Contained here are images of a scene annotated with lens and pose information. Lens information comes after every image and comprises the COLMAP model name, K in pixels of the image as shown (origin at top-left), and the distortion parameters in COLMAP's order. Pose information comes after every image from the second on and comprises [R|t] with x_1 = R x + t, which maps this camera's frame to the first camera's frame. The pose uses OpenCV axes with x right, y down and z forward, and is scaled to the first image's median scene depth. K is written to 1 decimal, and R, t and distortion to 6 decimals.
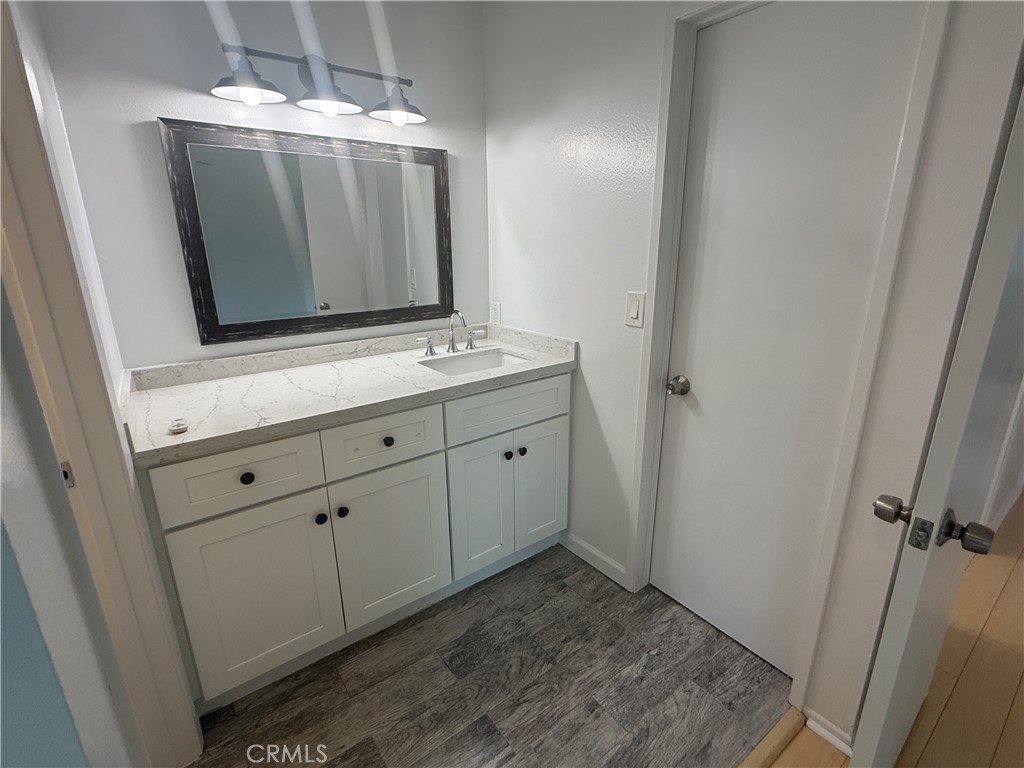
lens RADIAL K [[476.7, 0, 510.7], [0, 476.7, 381.9], [0, 0, 1]] dist [-0.003635, 0.001215]
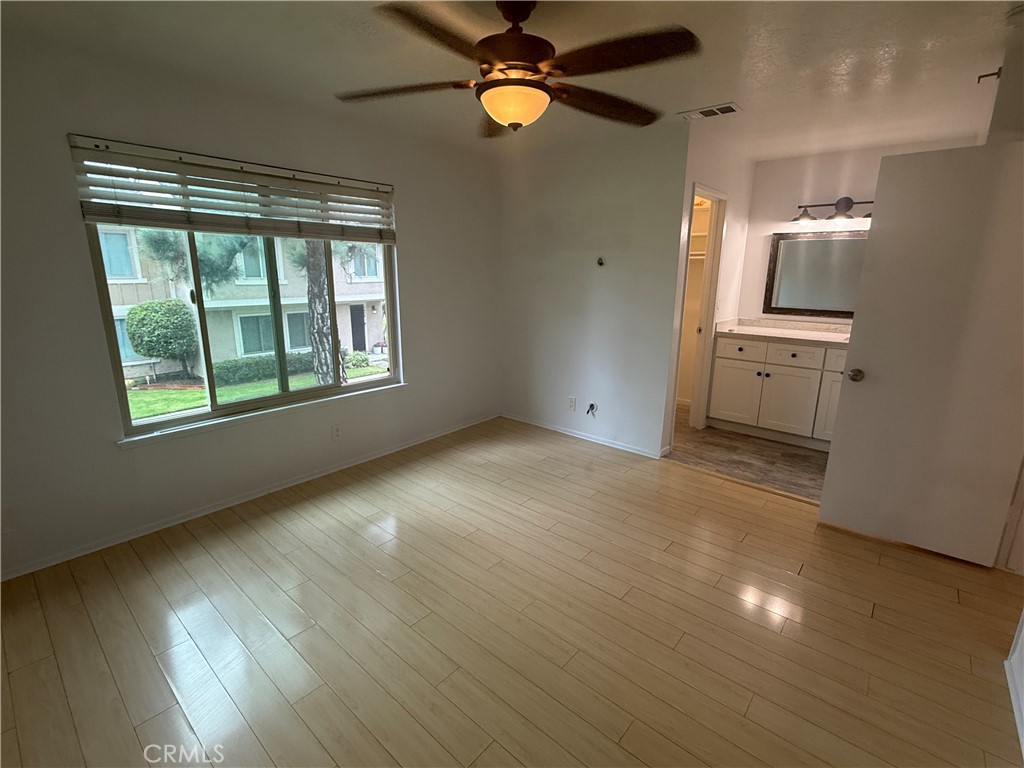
lens RADIAL K [[476.7, 0, 514.1], [0, 476.7, 381.8], [0, 0, 1]] dist [-0.003635, 0.001215]
pose [[0.219301, 0.239391, -0.945832, 1.903648], [-0.285859, 0.942653, 0.172307, 0.255031], [0.932841, 0.232587, 0.275157, -1.081350]]
